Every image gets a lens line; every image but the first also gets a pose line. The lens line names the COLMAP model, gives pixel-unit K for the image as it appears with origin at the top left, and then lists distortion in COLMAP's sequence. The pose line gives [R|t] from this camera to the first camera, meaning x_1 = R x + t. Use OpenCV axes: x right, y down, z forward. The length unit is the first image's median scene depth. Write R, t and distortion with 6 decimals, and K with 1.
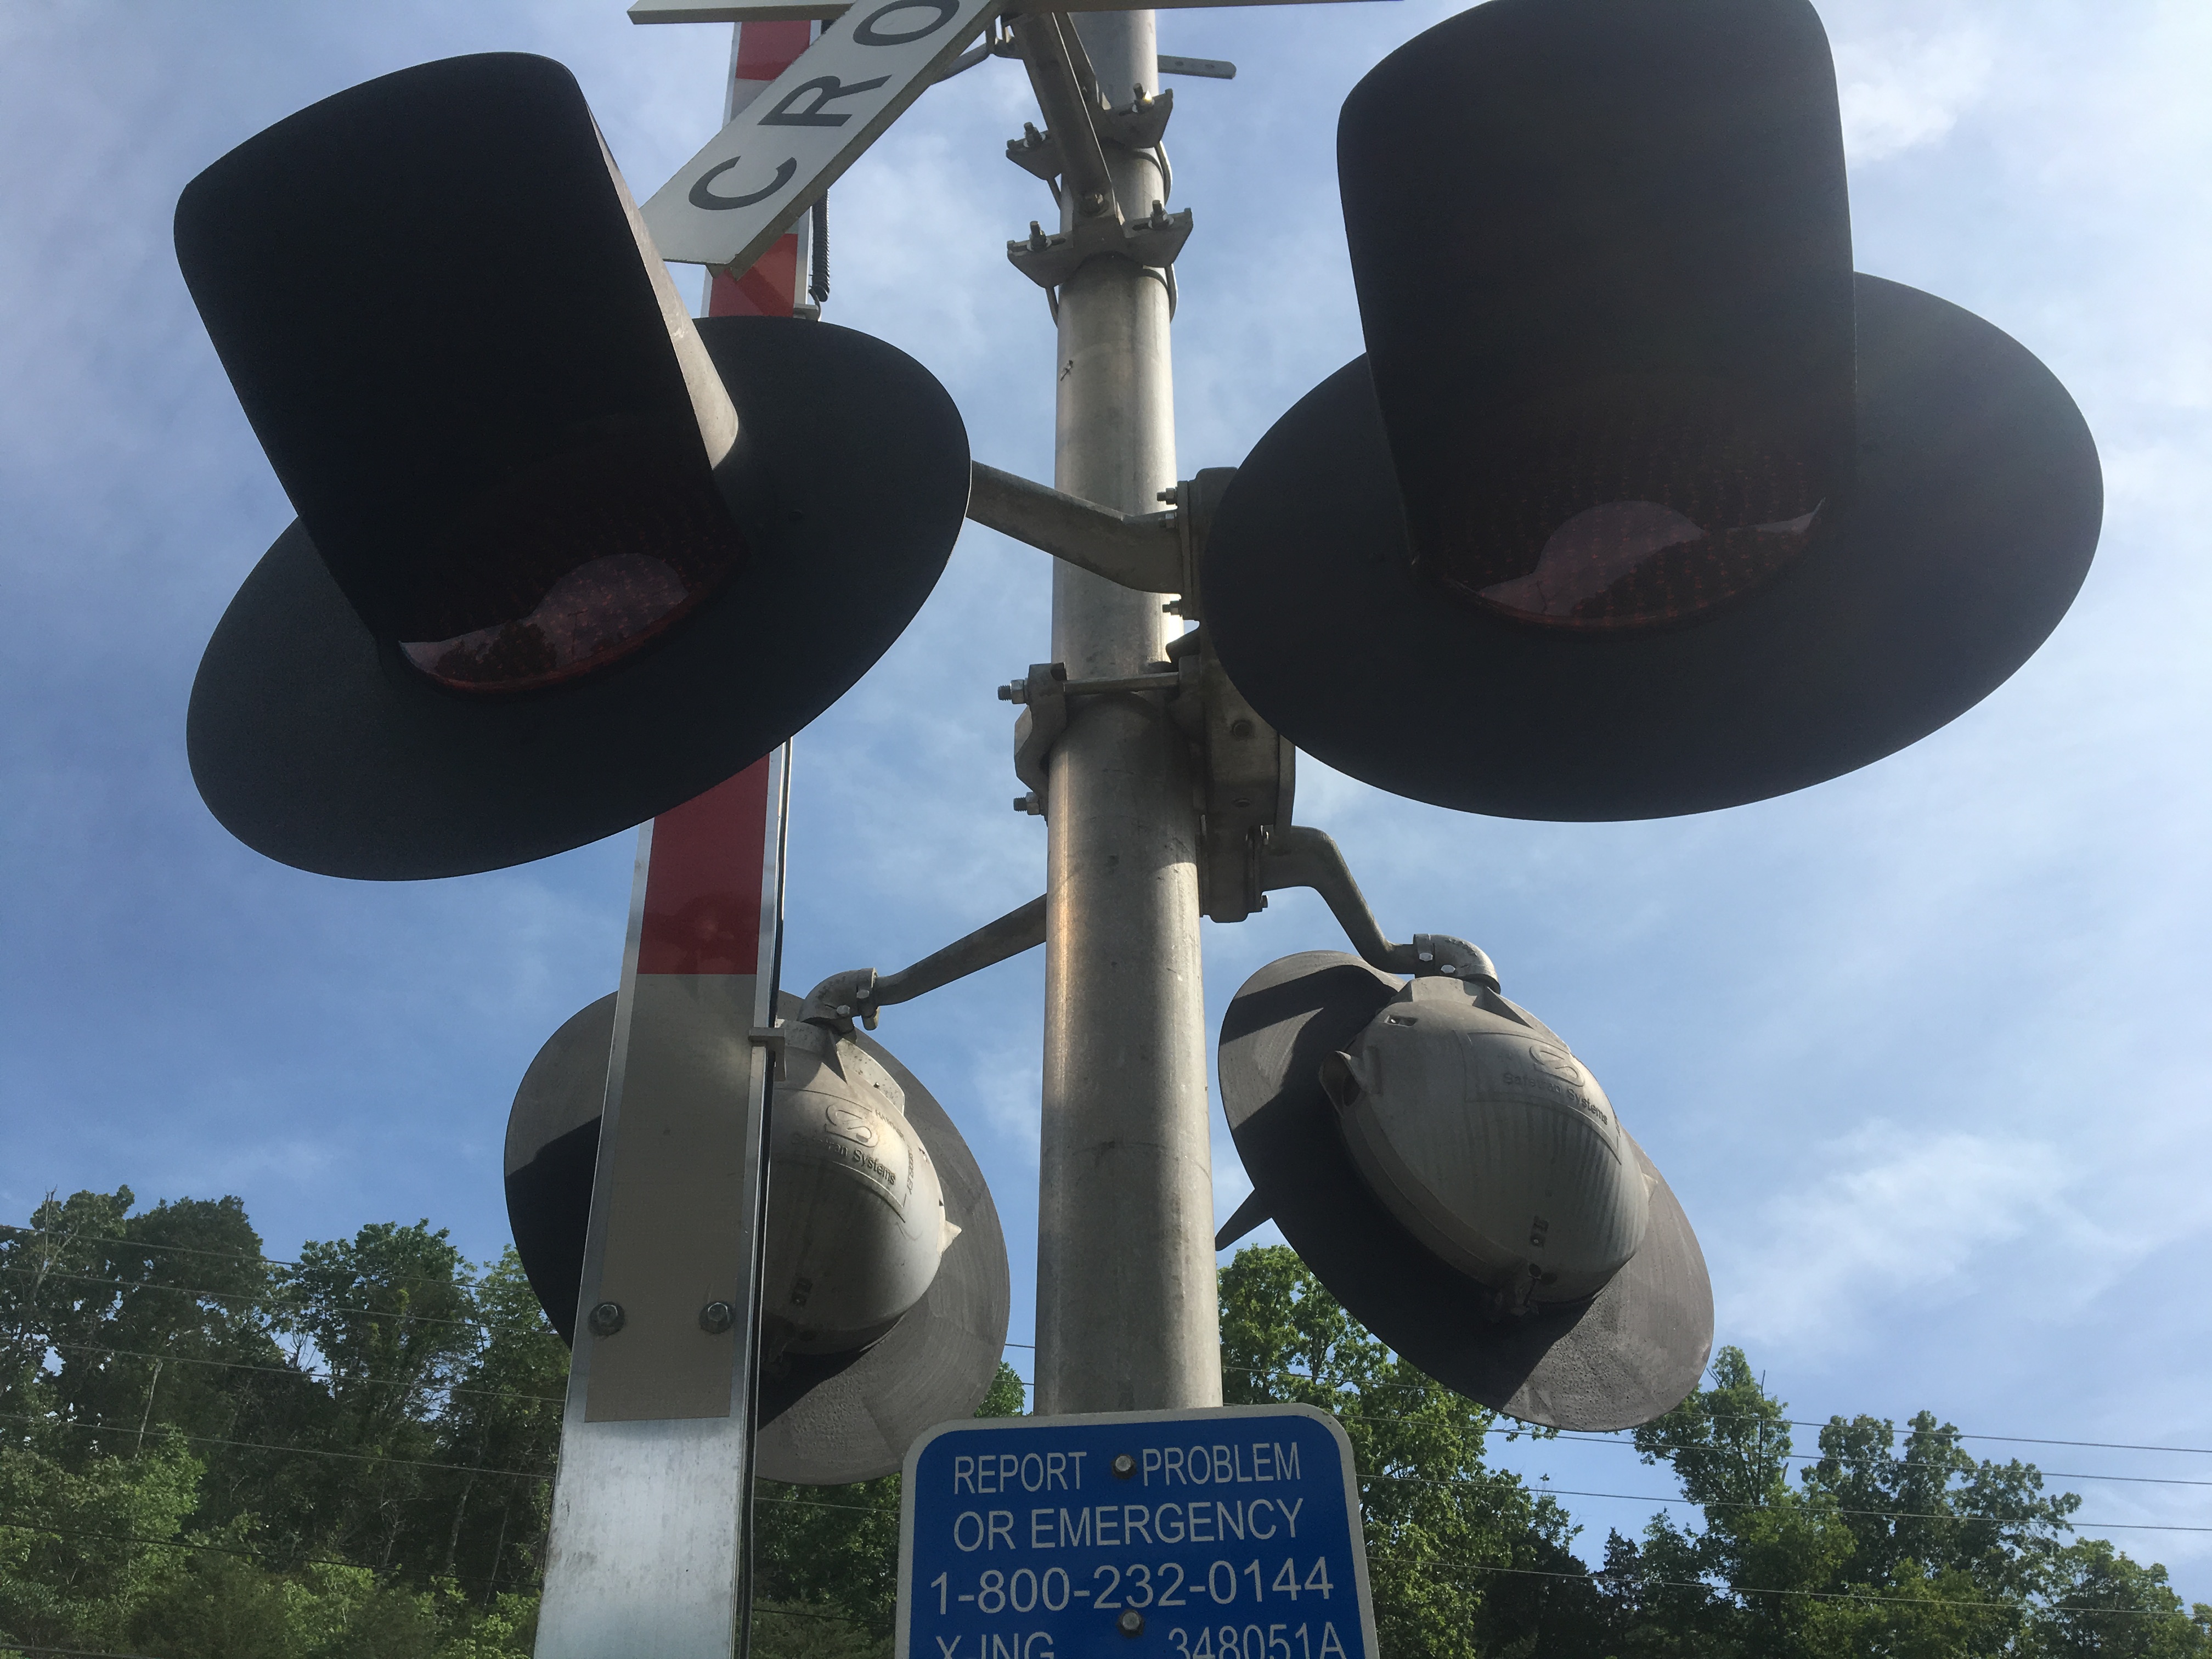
lens RADIAL K [[1888.1, 0, 1074.4], [0, 1888.1, 830.8], [0, 0, 1]] dist [0.094482, -0.146538]
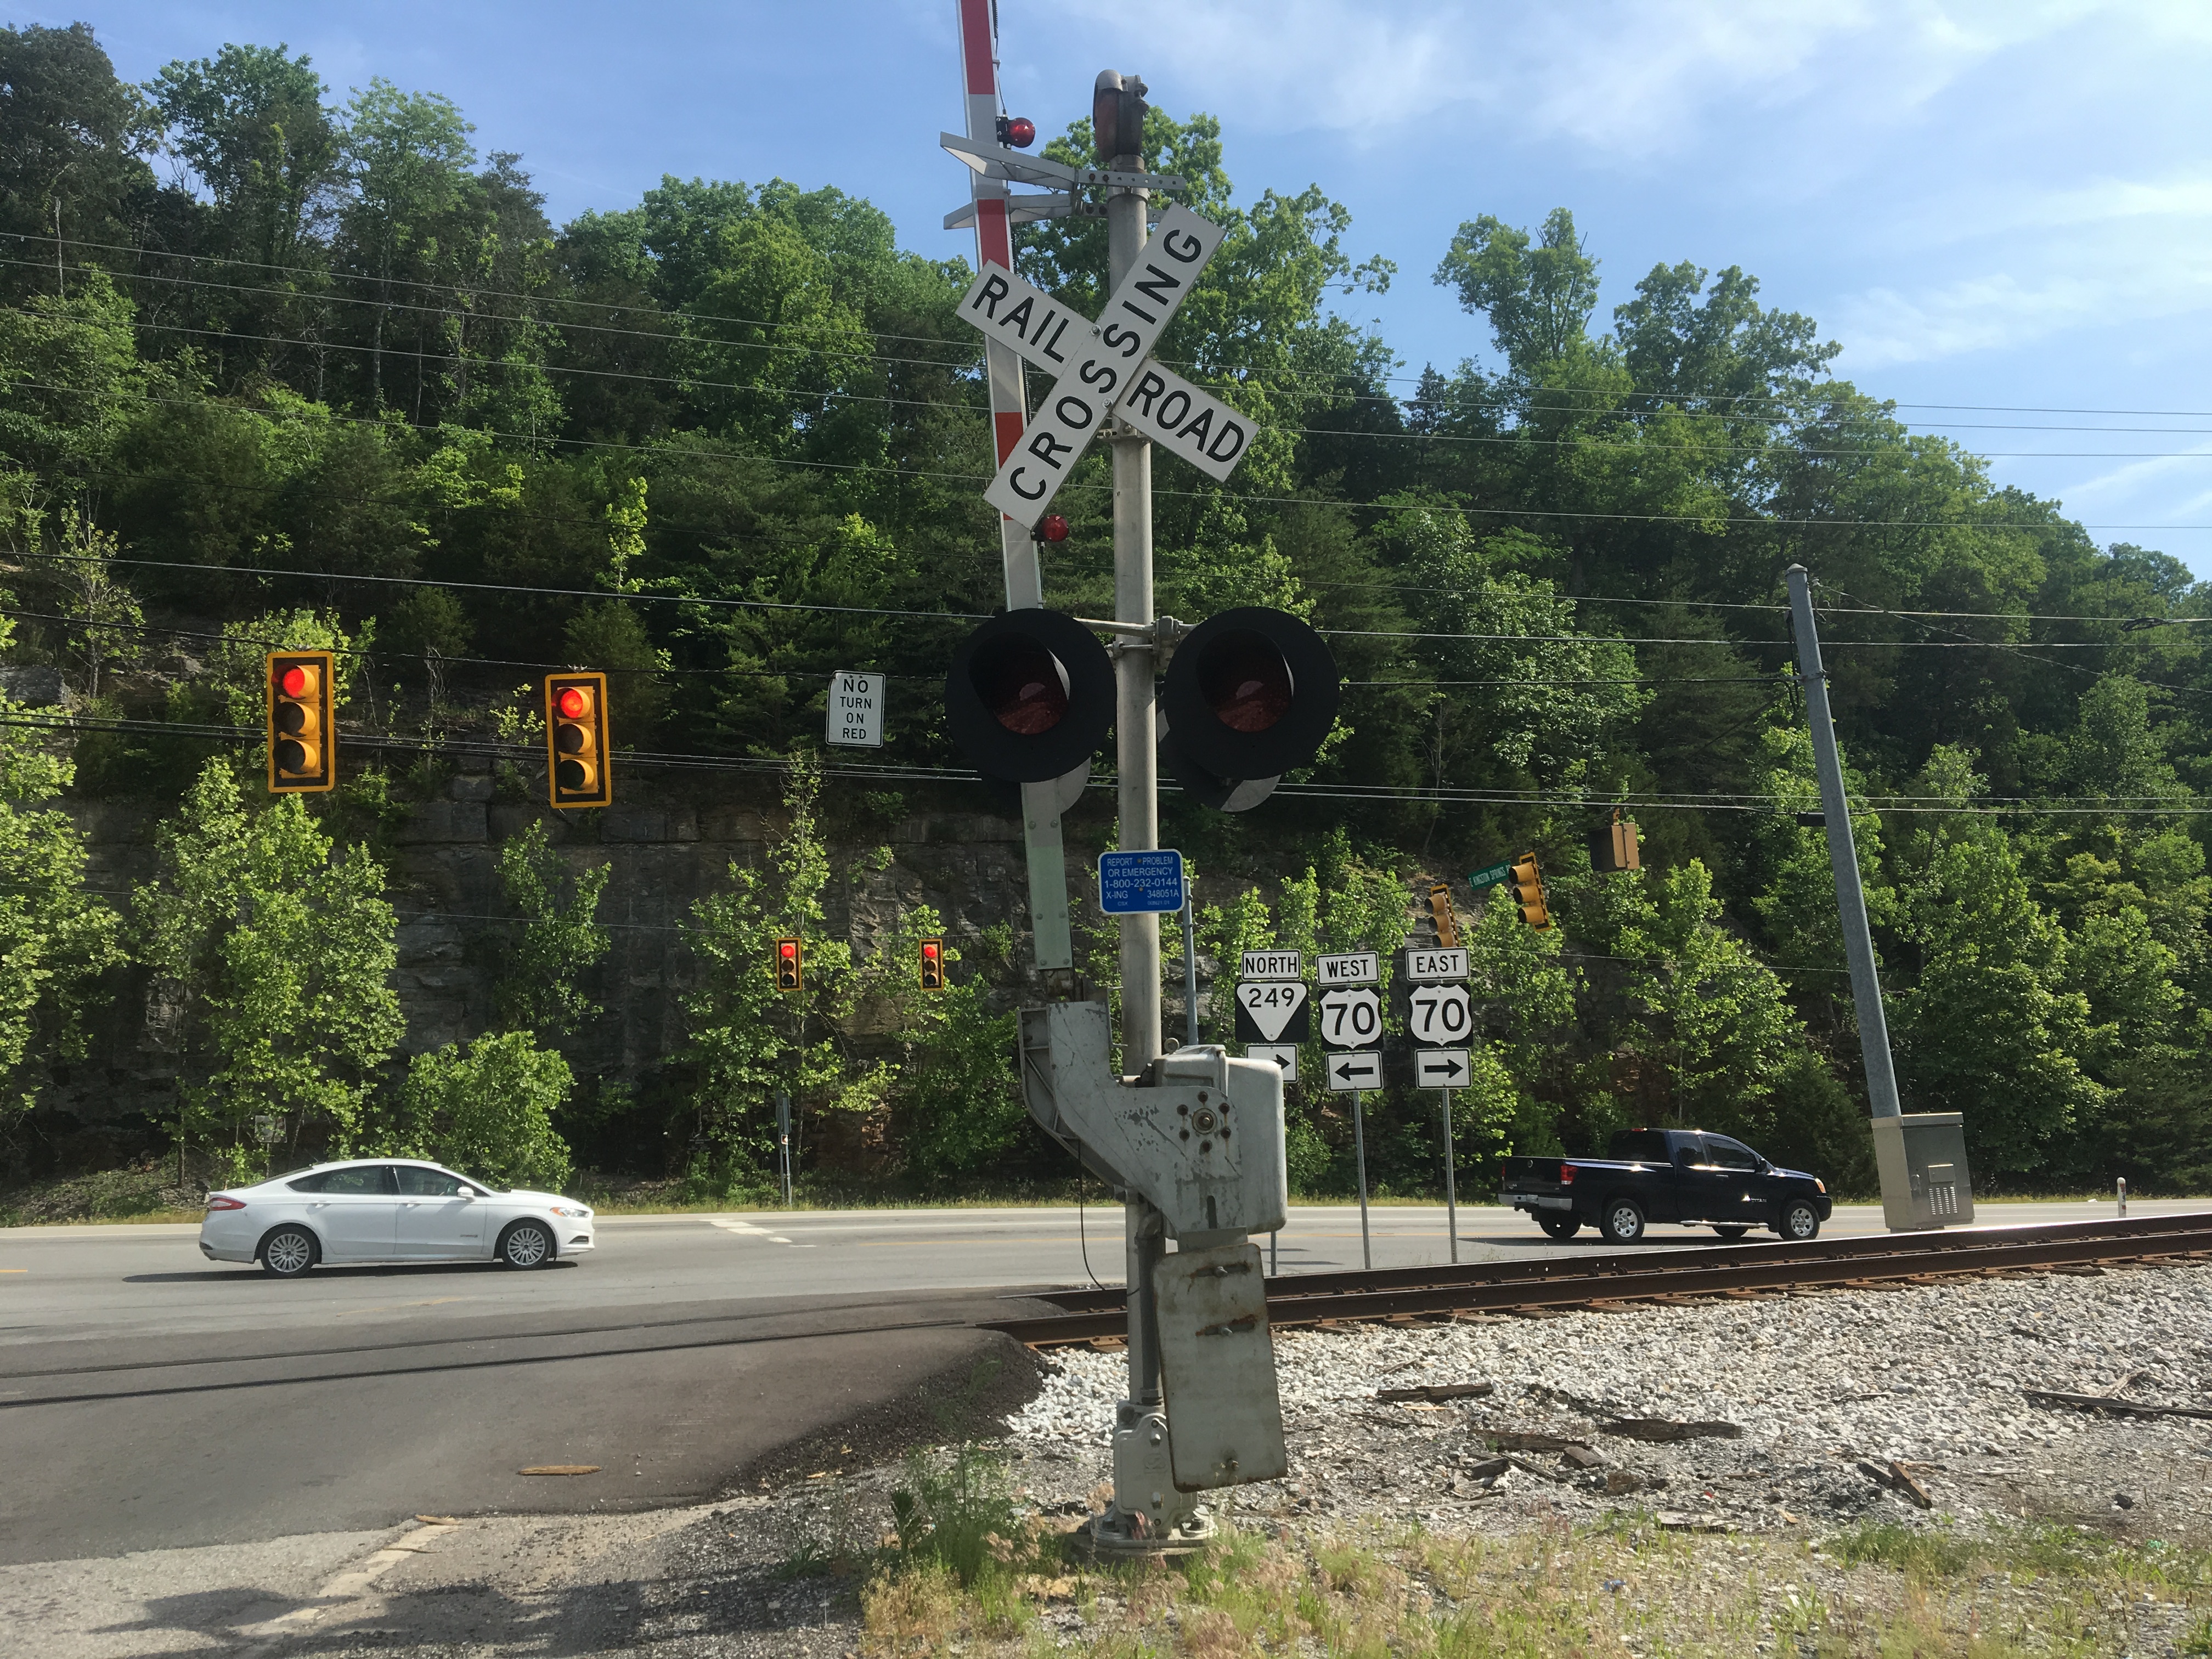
lens RADIAL K [[1878.9, 0, 1106.0], [0, 1878.9, 829.5], [0, 0, 1]] dist [0.088860, -0.136794]
pose [[0.995951, -0.003139, 0.089839, -0.282372], [-0.049037, 0.818633, 0.572220, -1.434816], [-0.075342, -0.574308, 0.815165, -1.689301]]
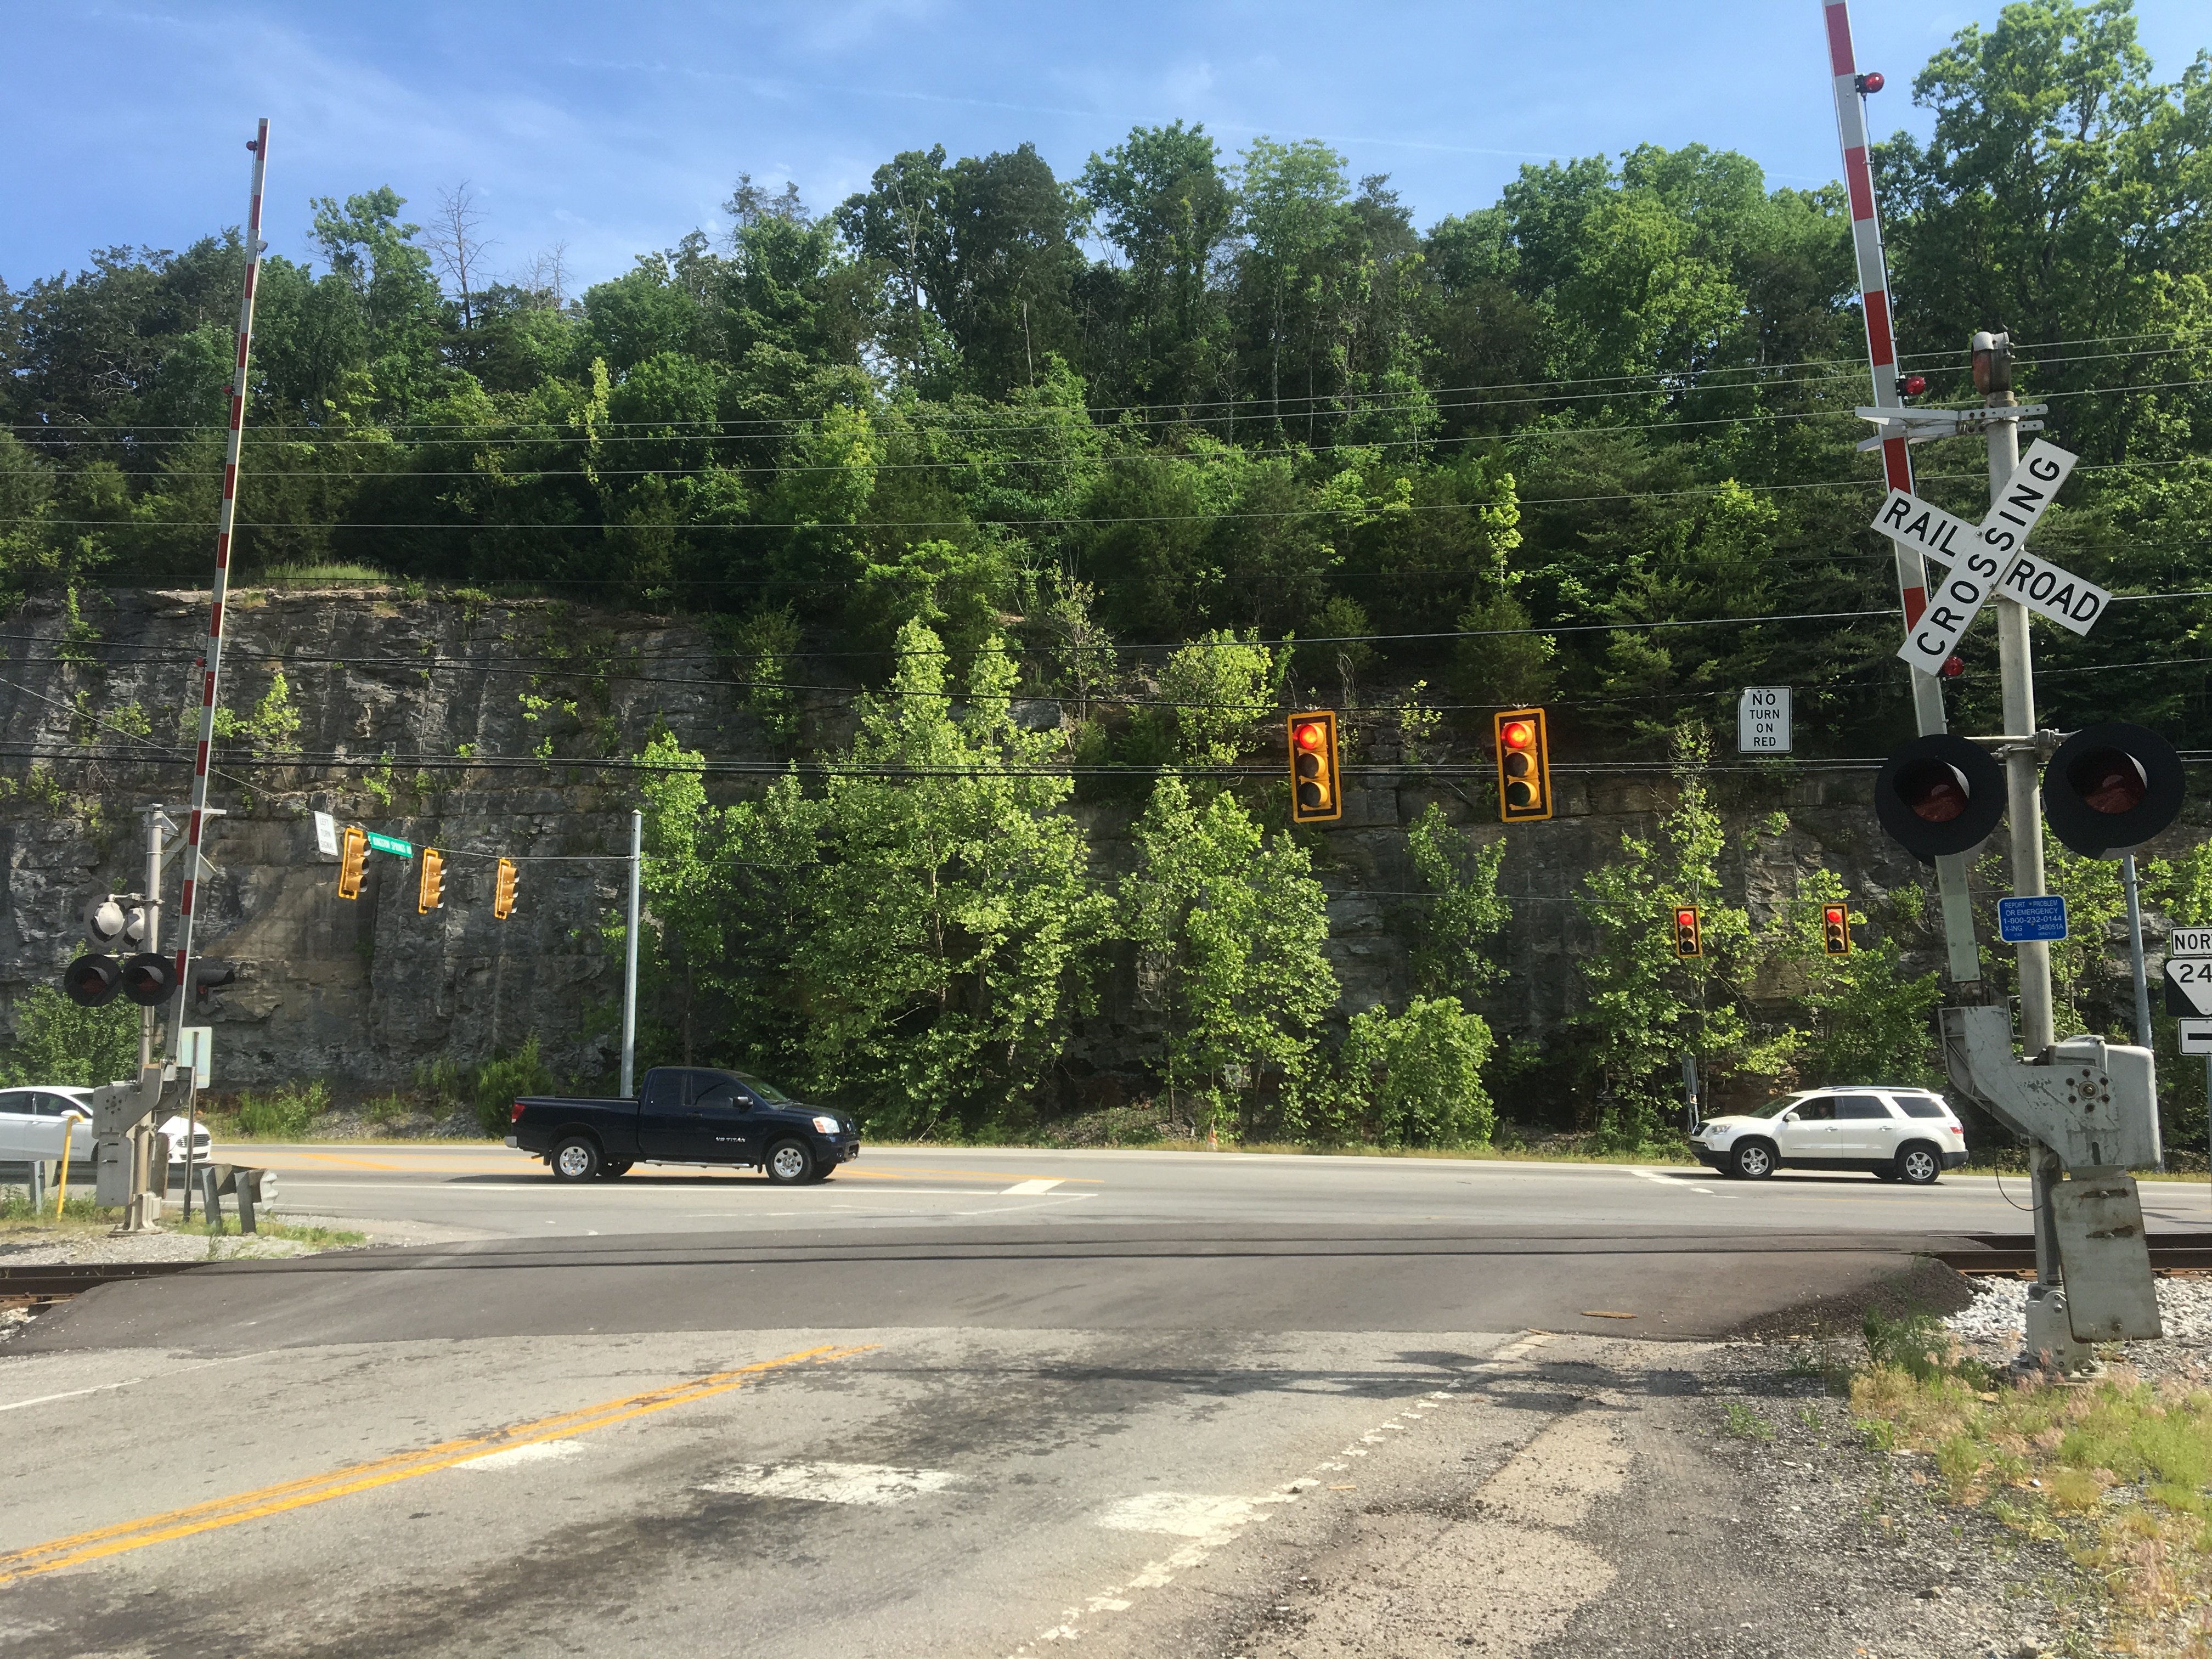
lens RADIAL K [[1995.8, 0, 1018.2], [0, 1995.8, 825.9], [0, 0, 1]] dist [0.102004, -0.185882]
pose [[0.928184, -0.044317, -0.369473, -0.447510], [0.255542, 0.797661, 0.546292, -3.857993], [0.270504, -0.601476, 0.751701, -4.214314]]
